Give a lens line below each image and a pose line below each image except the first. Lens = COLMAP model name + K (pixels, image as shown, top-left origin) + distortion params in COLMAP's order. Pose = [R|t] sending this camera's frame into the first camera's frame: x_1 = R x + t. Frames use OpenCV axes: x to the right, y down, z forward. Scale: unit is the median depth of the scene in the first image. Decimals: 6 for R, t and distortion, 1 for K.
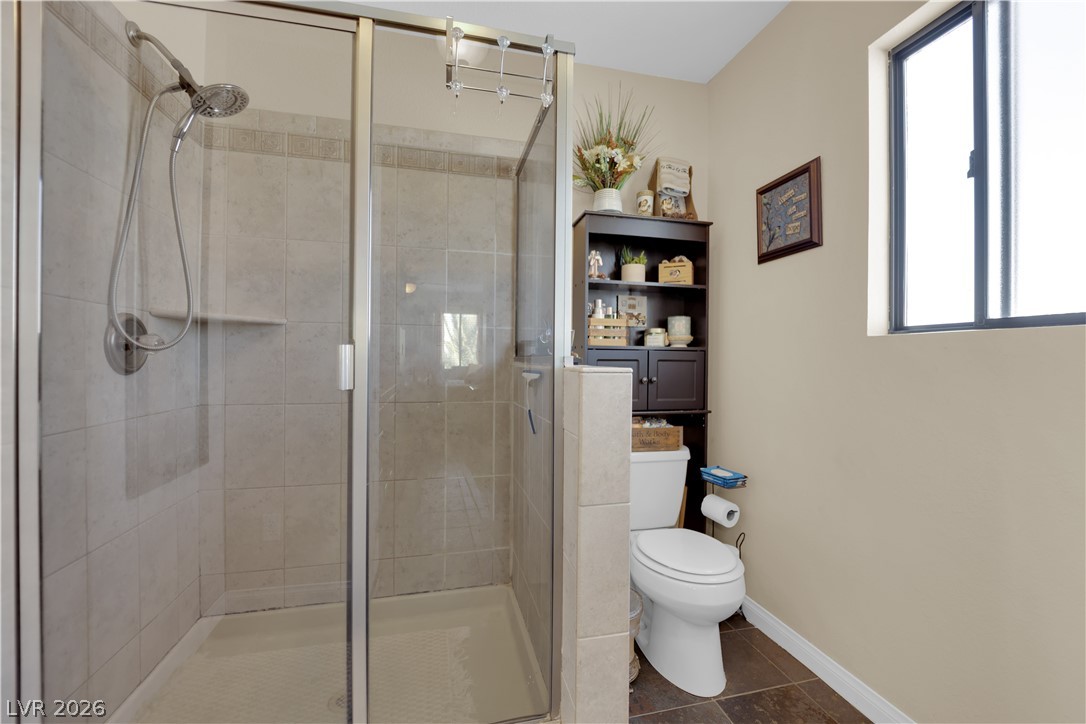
lens RADIAL K [[443.4, 0, 548.0], [0, 443.4, 359.4], [0, 0, 1]] dist [-0.014371, -0.000302]
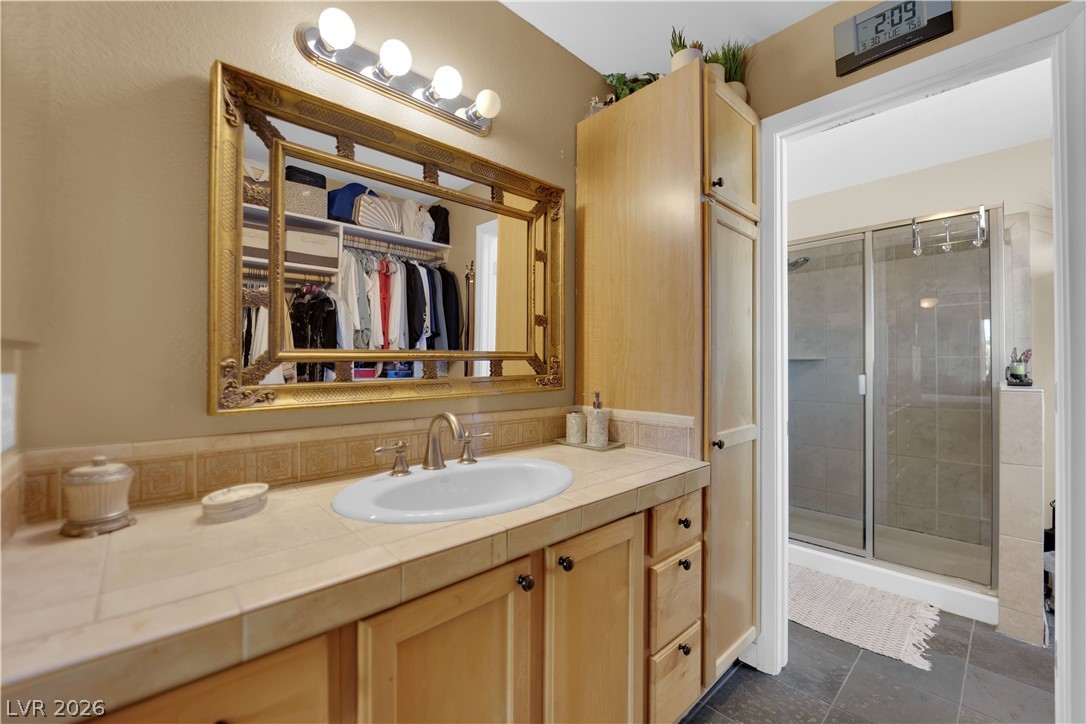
lens RADIAL K [[443.4, 0, 547.9], [0, 443.4, 362.2], [0, 0, 1]] dist [-0.014371, -0.000302]
pose [[0.498035, -0.016312, -0.867003, 0.433309], [0.001021, 0.999833, -0.018224, -0.036273], [0.867156, 0.008191, 0.497969, -0.944082]]
